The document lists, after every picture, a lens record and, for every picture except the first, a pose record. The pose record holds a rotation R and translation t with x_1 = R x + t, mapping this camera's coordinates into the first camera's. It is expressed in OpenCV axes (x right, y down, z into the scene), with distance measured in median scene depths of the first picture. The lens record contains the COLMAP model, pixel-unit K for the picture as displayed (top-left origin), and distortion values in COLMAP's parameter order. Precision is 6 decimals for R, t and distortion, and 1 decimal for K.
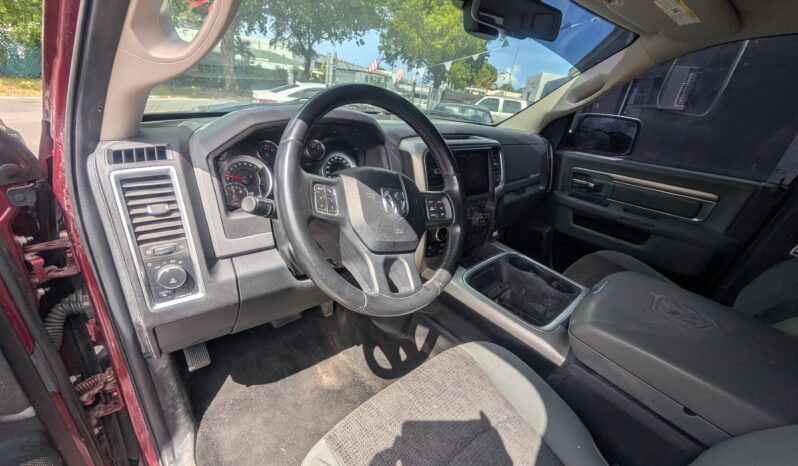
lens RADIAL K [[313.6, 0, 399.0], [0, 313.6, 233.0], [0, 0, 1]] dist [-0.000673, 0.000113]
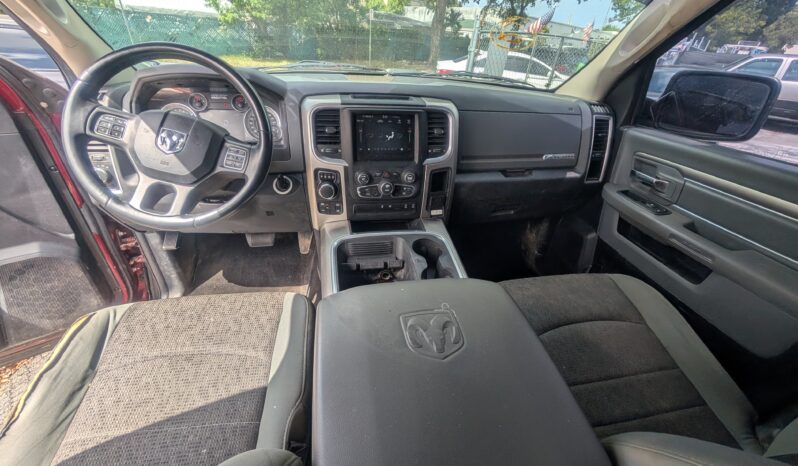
lens RADIAL K [[313.6, 0, 399.0], [0, 313.6, 233.0], [0, 0, 1]] dist [-0.000673, 0.000113]
pose [[0.834539, 0.230847, -0.500255, 0.541023], [-0.191927, 0.972923, 0.128786, -0.027620], [0.516439, -0.011464, 0.856247, 0.150046]]
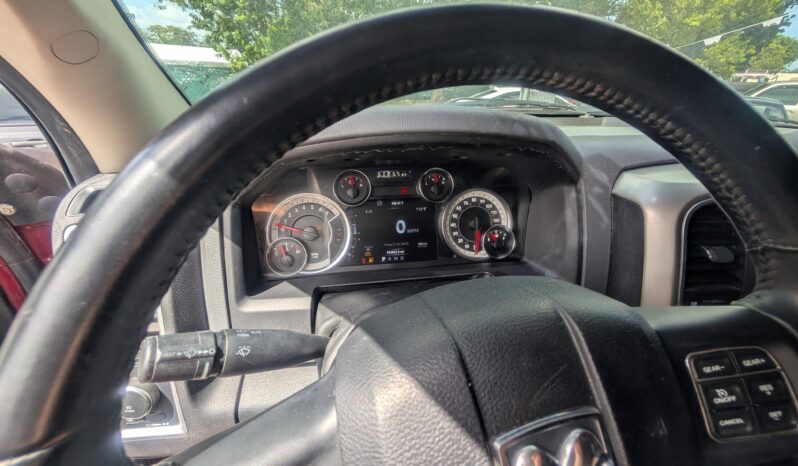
lens RADIAL K [[313.6, 0, 399.0], [0, 313.6, 233.0], [0, 0, 1]] dist [-0.000673, 0.000113]
pose [[0.840505, 0.149326, -0.520820, -0.008514], [-0.157897, 0.987053, 0.028185, -0.103184], [0.518286, 0.058546, 0.853201, 0.271549]]
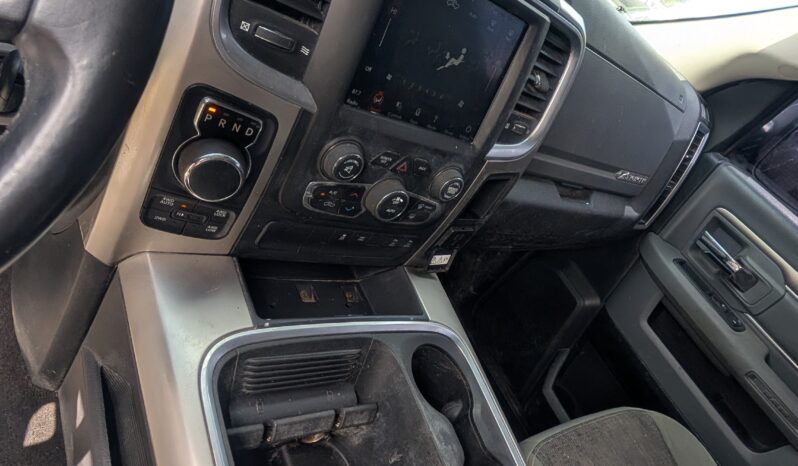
lens RADIAL K [[538.4, 0, 399.0], [0, 538.4, 233.0], [0, 0, 1]] dist [0.003480, 0.000996]
pose [[0.866311, 0.494172, 0.072805, 0.165365], [-0.499503, 0.857507, 0.123199, -0.060321], [-0.001549, -0.143095, 0.989708, 0.319698]]
